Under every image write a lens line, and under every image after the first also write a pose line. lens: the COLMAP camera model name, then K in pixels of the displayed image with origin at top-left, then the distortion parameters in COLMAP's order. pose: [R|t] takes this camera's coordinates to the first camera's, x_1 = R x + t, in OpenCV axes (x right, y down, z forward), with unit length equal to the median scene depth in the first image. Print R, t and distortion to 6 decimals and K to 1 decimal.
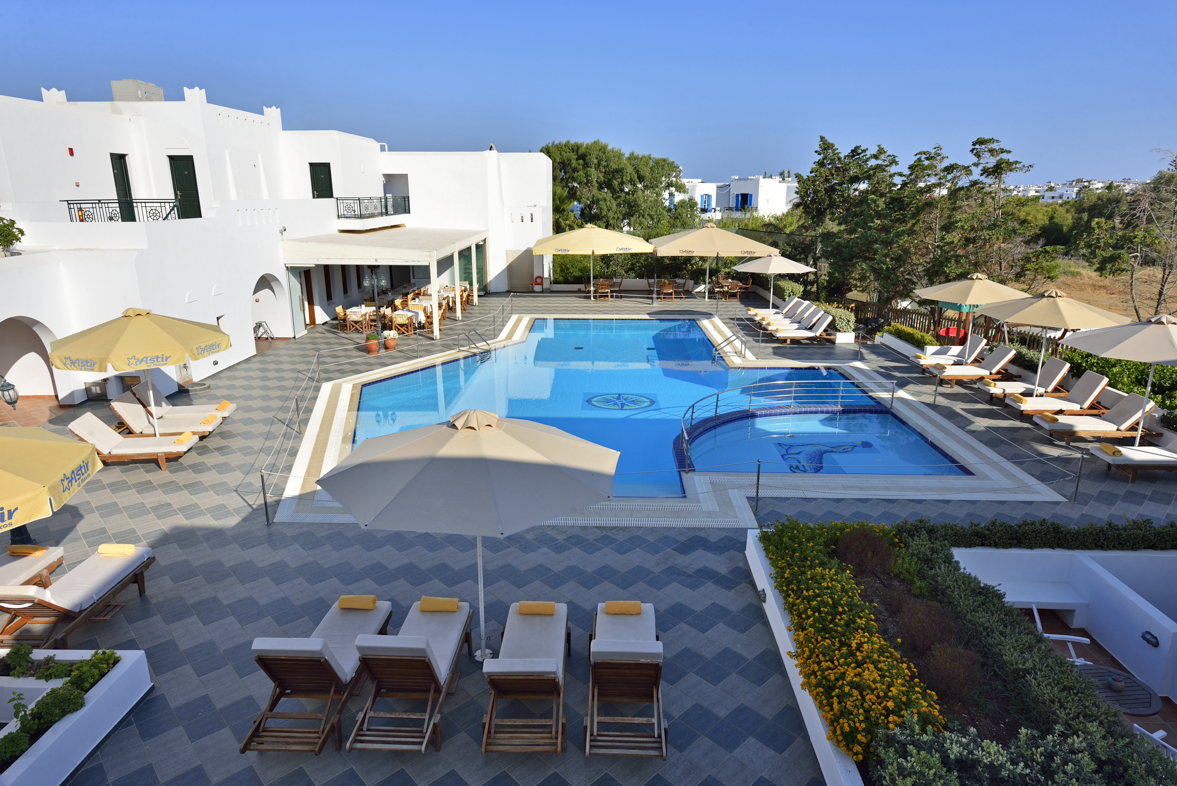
lens RADIAL K [[703.2, 0, 588.5], [0, 703.2, 393.0], [0, 0, 1]] dist [-0.003064, -0.000175]
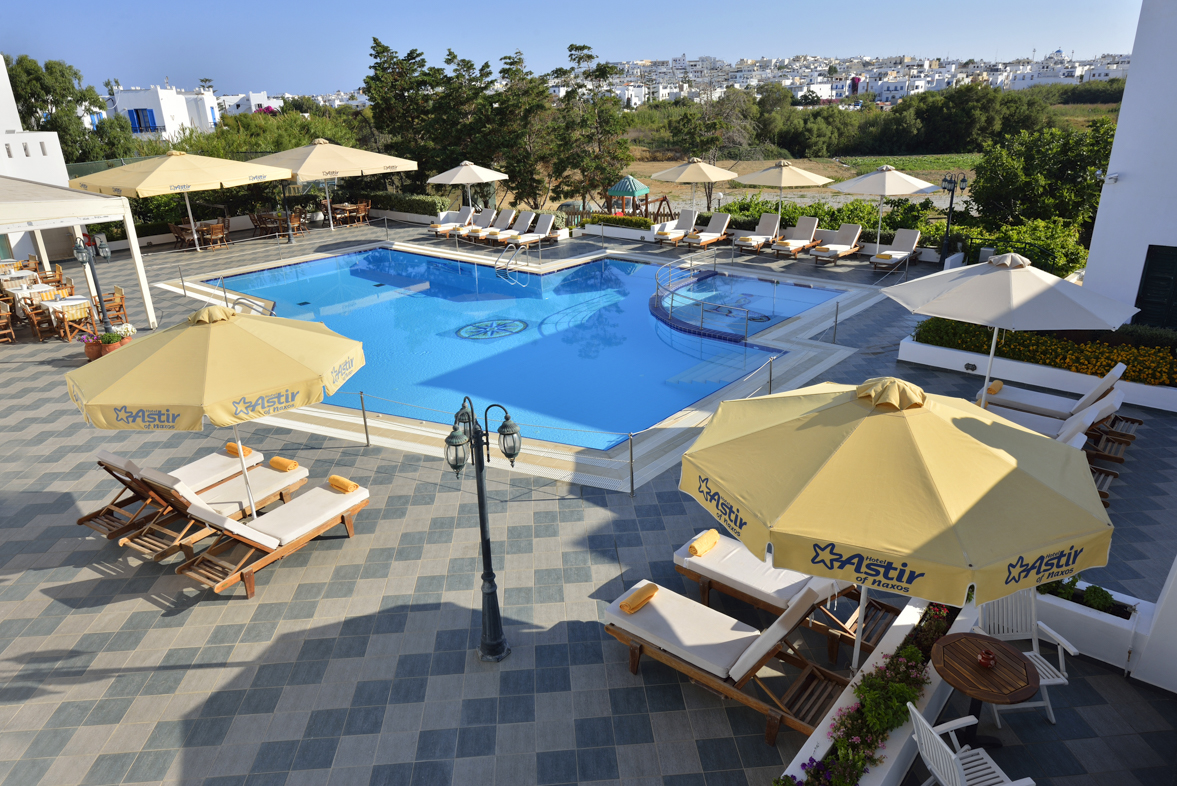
lens RADIAL K [[771.7, 0, 588.5], [0, 771.7, 393.0], [0, 0, 1]] dist [0.002735, 0.000013]
pose [[0.625868, -0.297171, 0.721096, -0.379634], [0.240445, 0.953050, 0.184070, -0.039518], [-0.741940, 0.058181, 0.667937, 0.141471]]
